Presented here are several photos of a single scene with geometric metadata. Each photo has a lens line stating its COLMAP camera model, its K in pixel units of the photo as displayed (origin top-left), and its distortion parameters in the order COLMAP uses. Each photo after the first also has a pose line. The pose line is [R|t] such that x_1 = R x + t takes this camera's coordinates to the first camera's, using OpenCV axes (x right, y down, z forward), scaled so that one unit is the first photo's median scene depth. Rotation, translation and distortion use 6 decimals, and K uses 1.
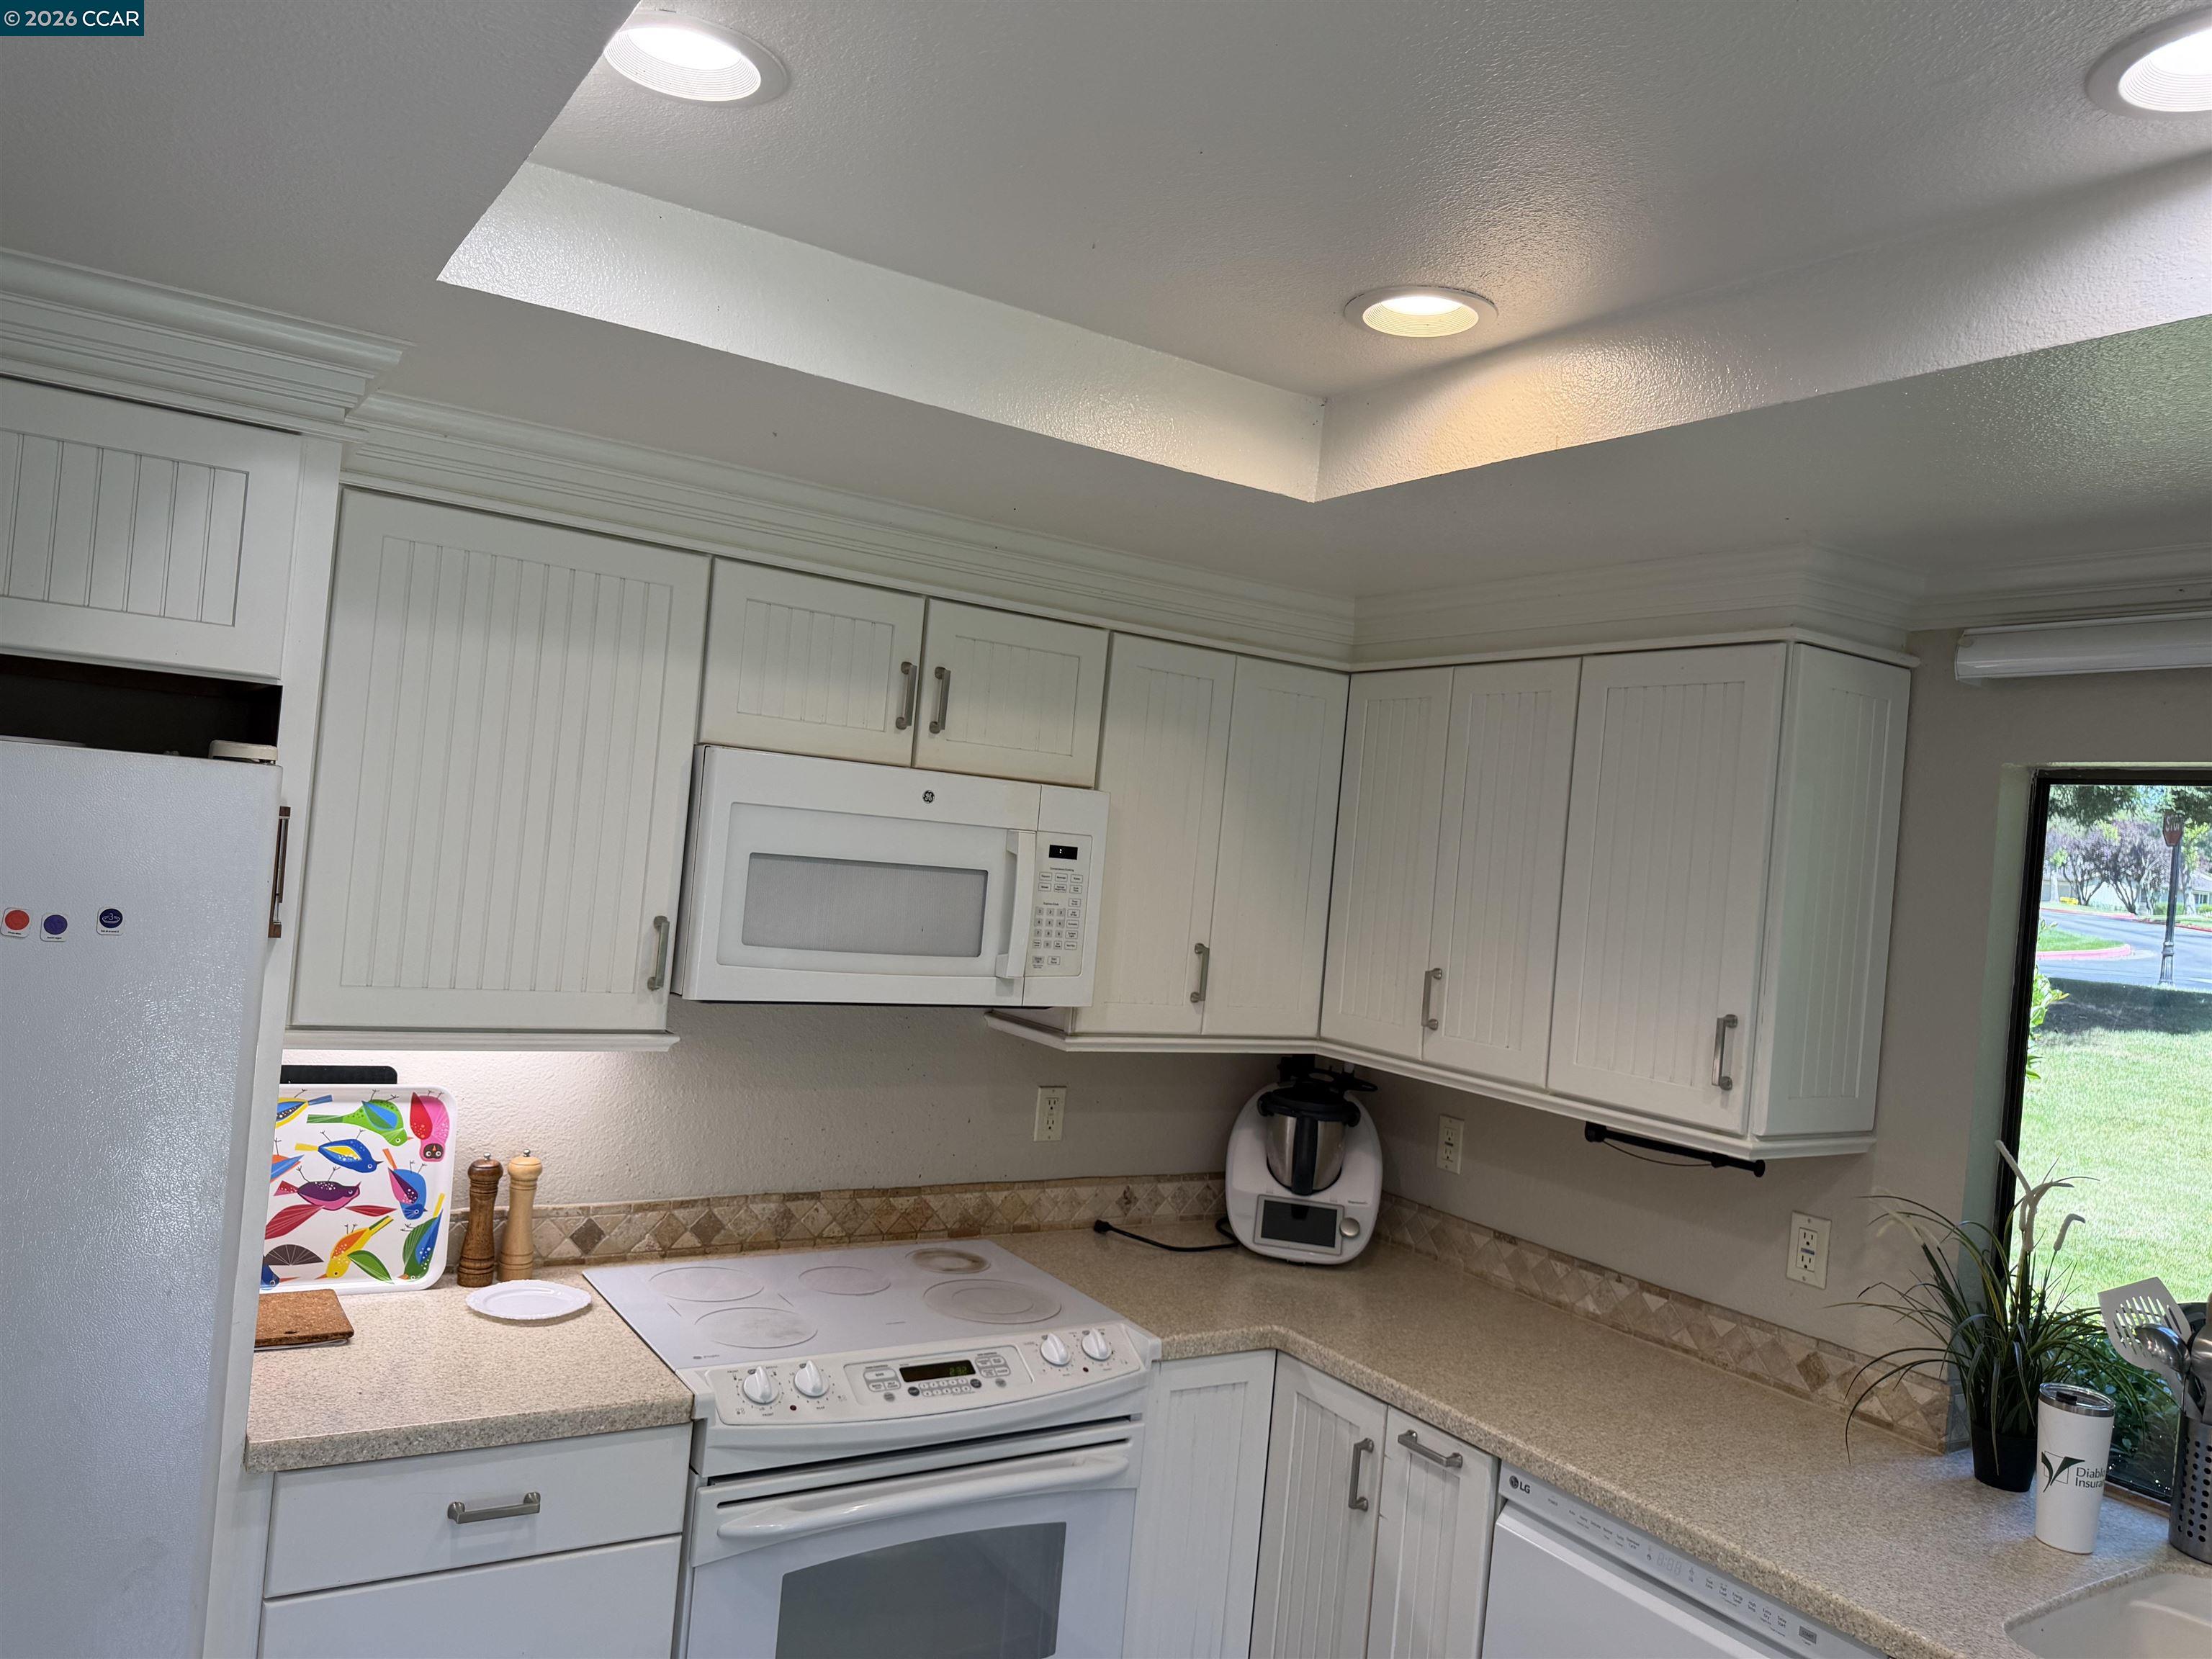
lens RADIAL K [[1550.7, 0, 1106.0], [0, 1550.7, 829.5], [0, 0, 1]] dist [0.121791, -0.214408]
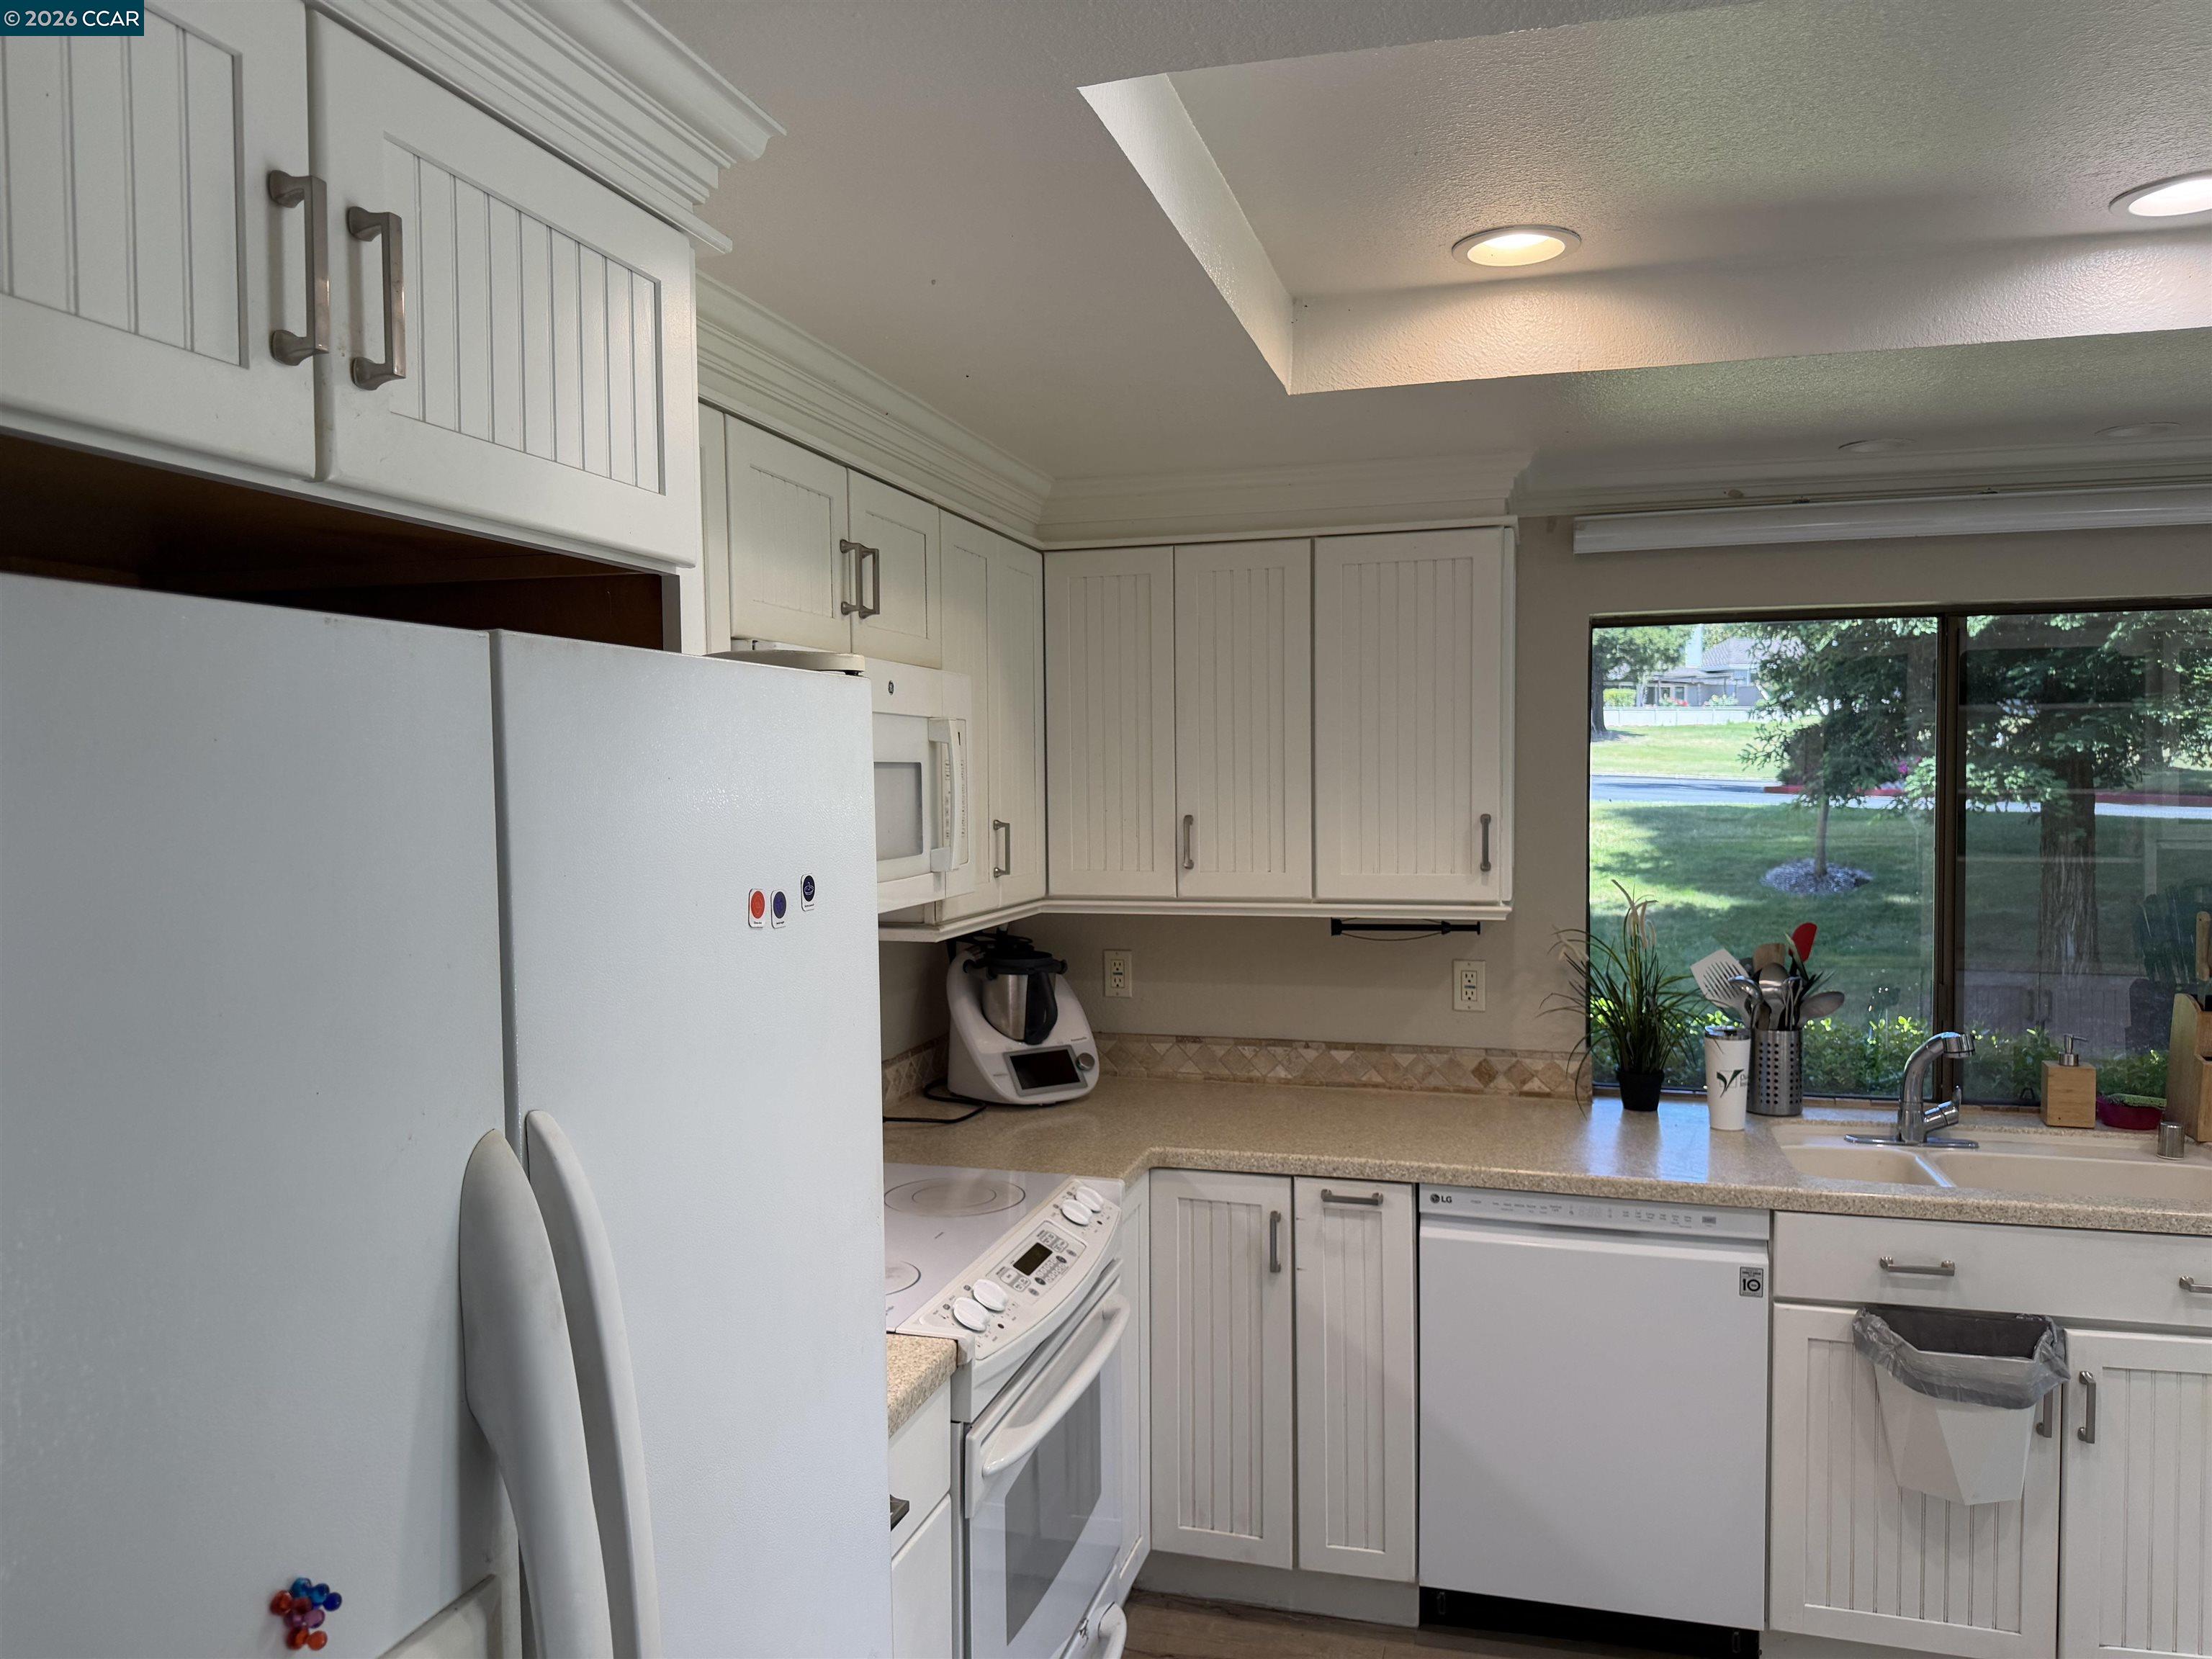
lens RADIAL K [[1550.7, 0, 1106.0], [0, 1550.7, 829.5], [0, 0, 1]] dist [0.121791, -0.214408]
pose [[0.747305, -0.120829, 0.653403, -0.658560], [0.067810, 0.992062, 0.105900, -0.027881], [-0.661012, -0.034832, 0.749566, 0.220623]]
